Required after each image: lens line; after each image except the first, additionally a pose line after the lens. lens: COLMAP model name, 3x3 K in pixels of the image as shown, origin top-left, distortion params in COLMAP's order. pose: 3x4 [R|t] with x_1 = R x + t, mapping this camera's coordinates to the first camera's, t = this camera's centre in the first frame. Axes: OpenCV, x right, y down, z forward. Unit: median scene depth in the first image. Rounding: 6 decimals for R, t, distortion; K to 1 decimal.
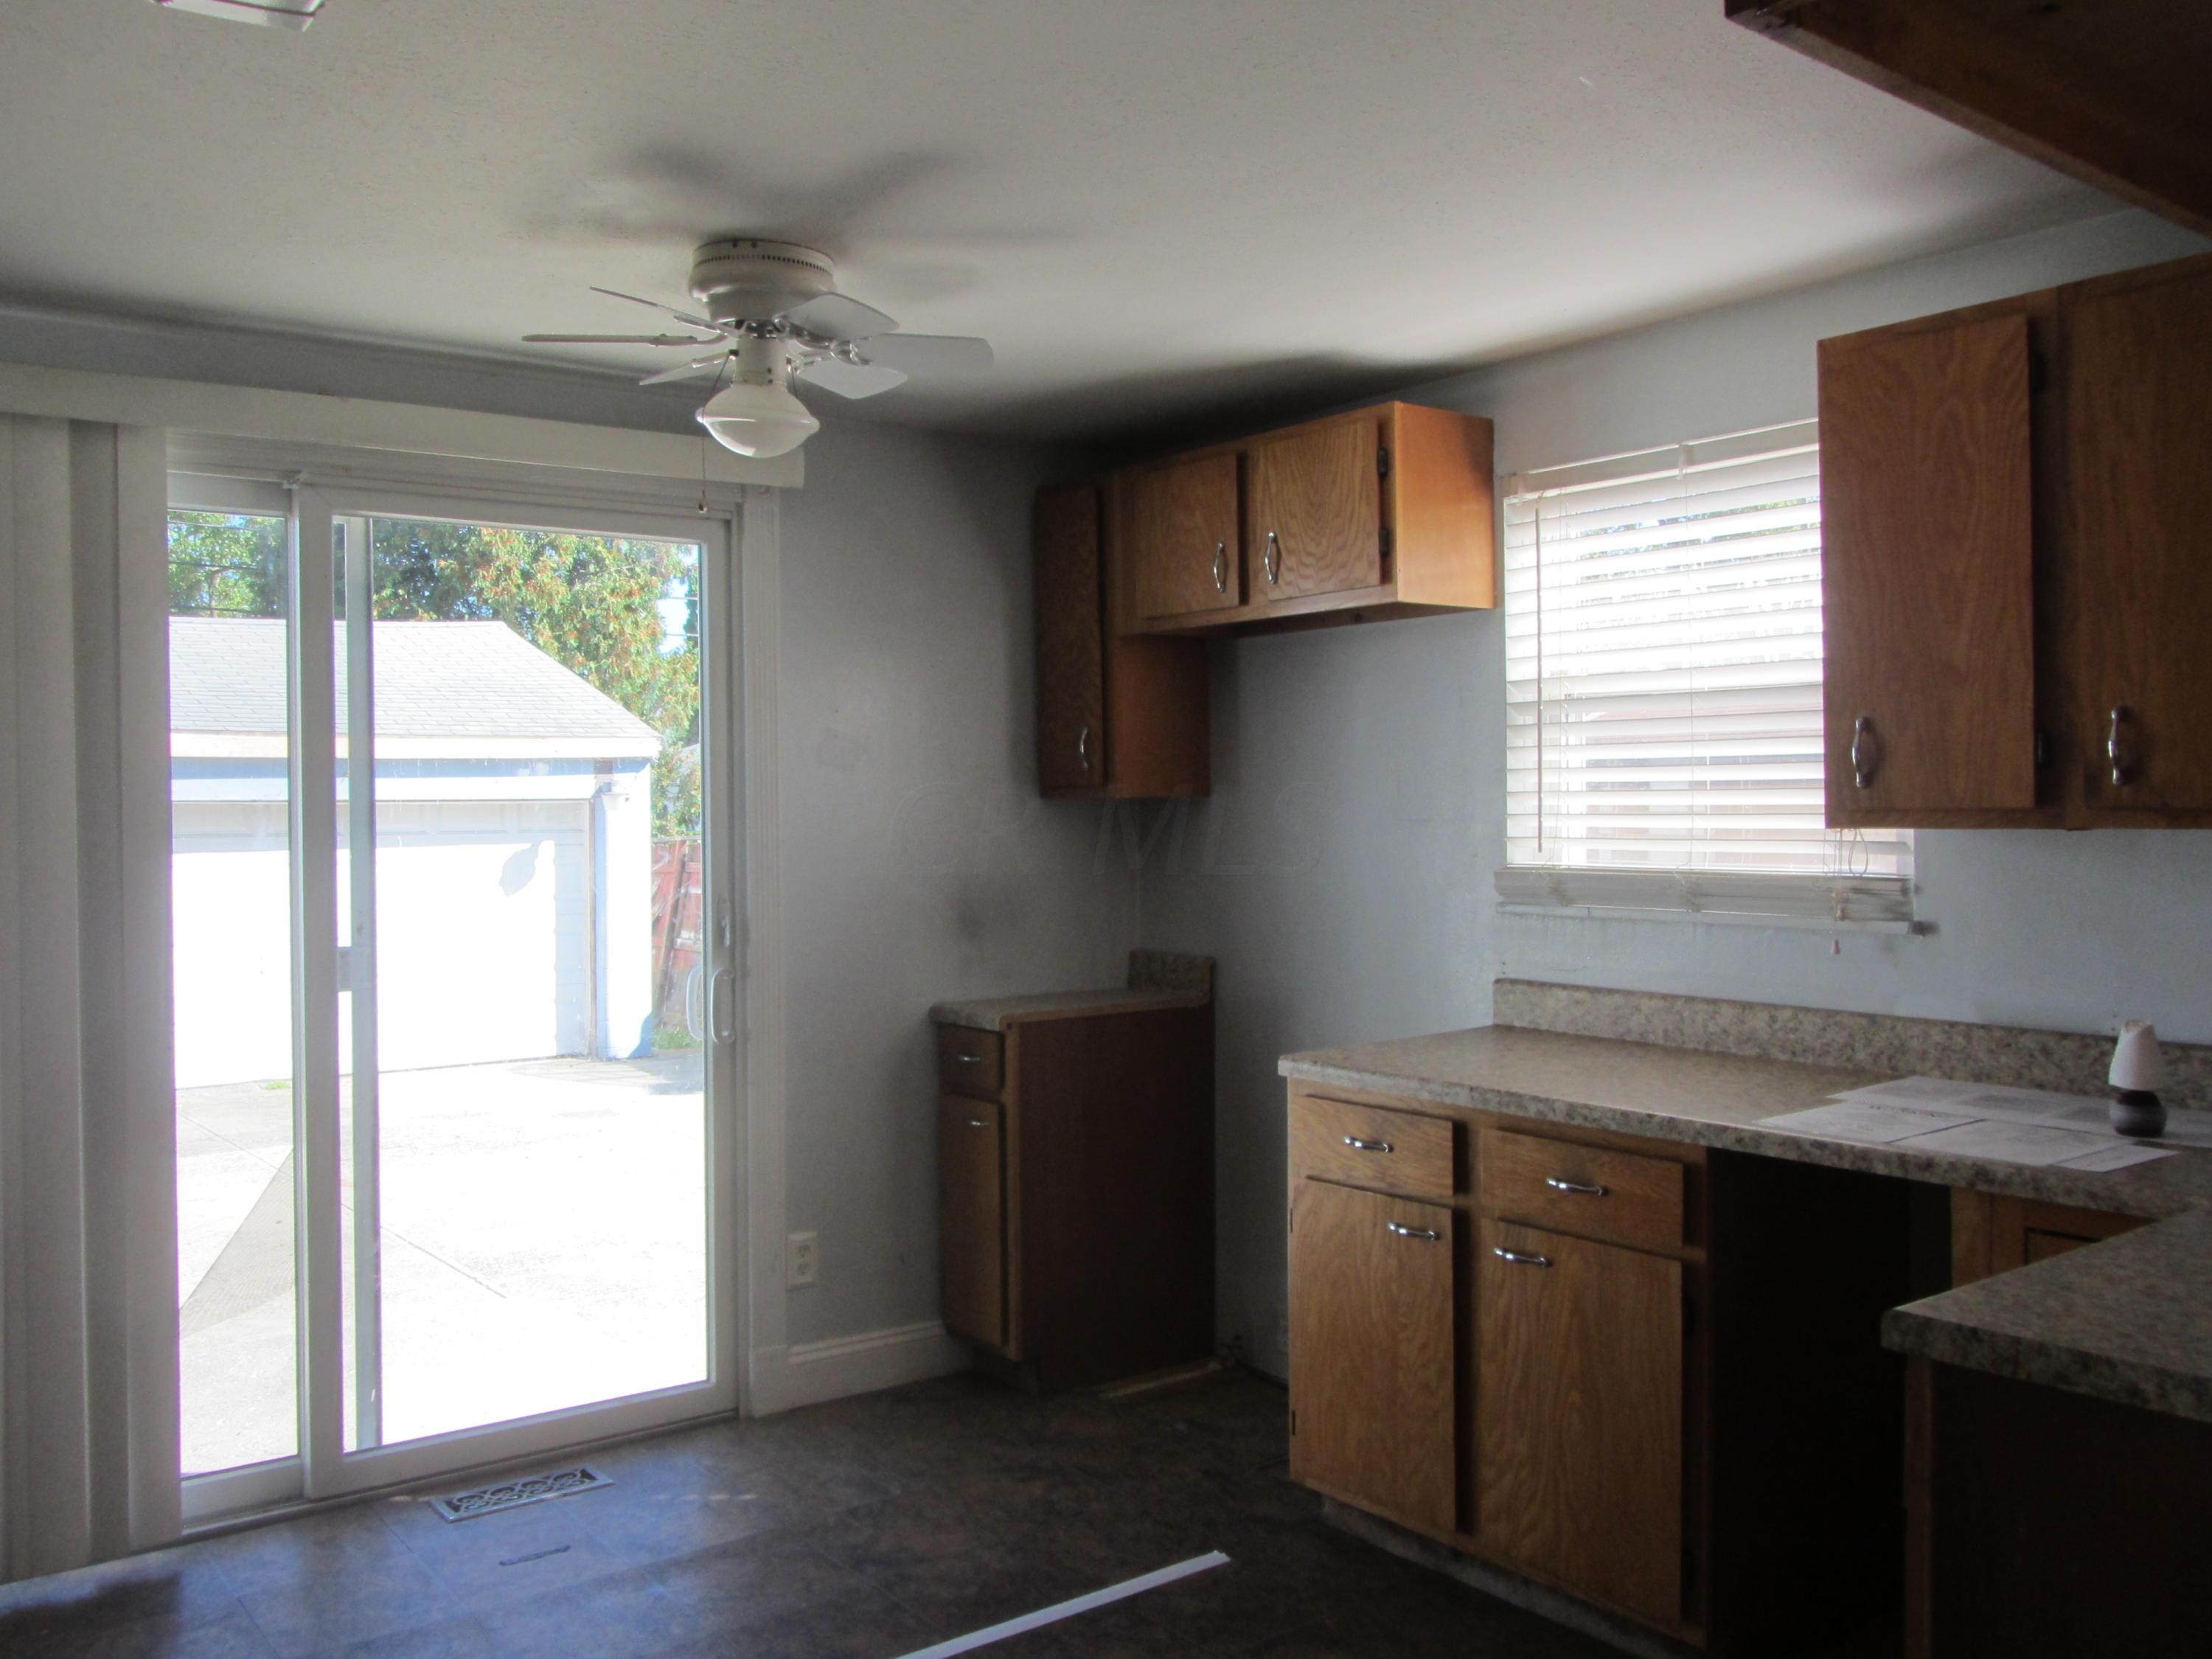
lens RADIAL K [[1859.5, 0, 1099.5], [0, 1859.5, 823.0], [0, 0, 1]] dist [-0.028902, 0.004418]
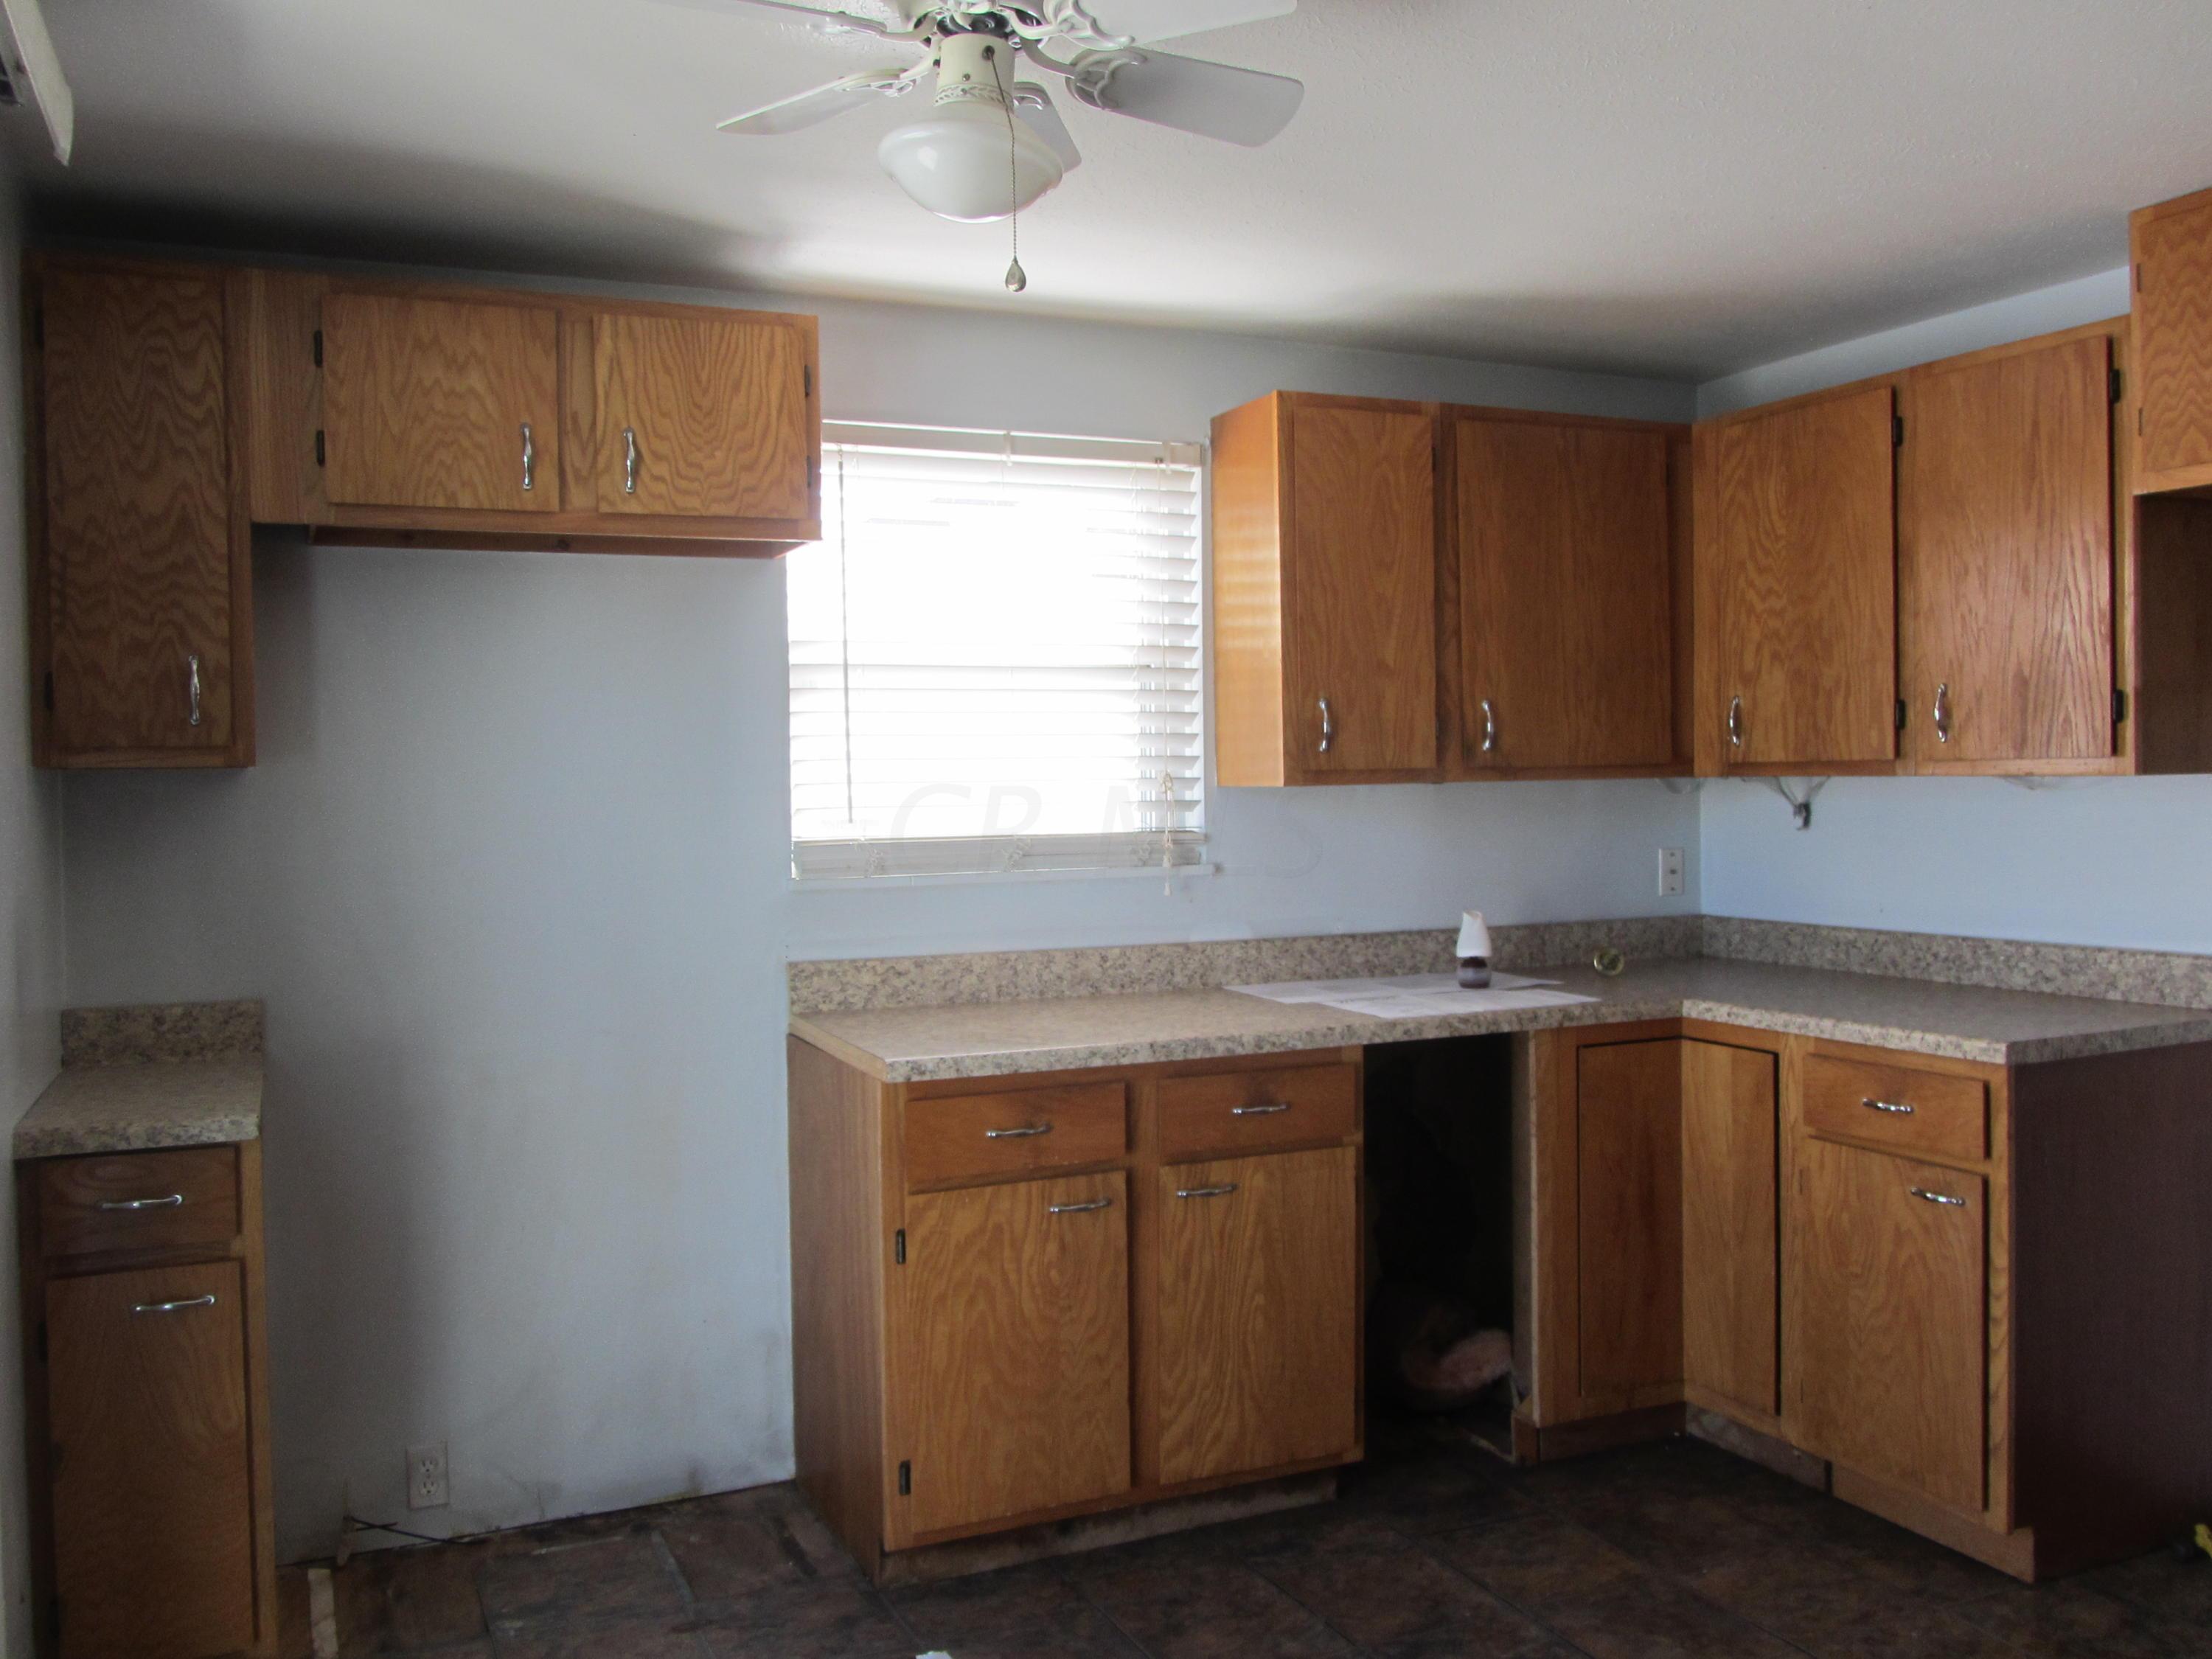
lens RADIAL K [[1859.5, 0, 1096.8], [0, 1859.5, 829.5], [0, 0, 1]] dist [-0.028902, 0.004418]
pose [[0.220458, -0.020748, 0.975176, -0.774803], [0.024356, 0.999579, 0.015761, 0.008286], [-0.975092, 0.020277, 0.220870, 0.775827]]
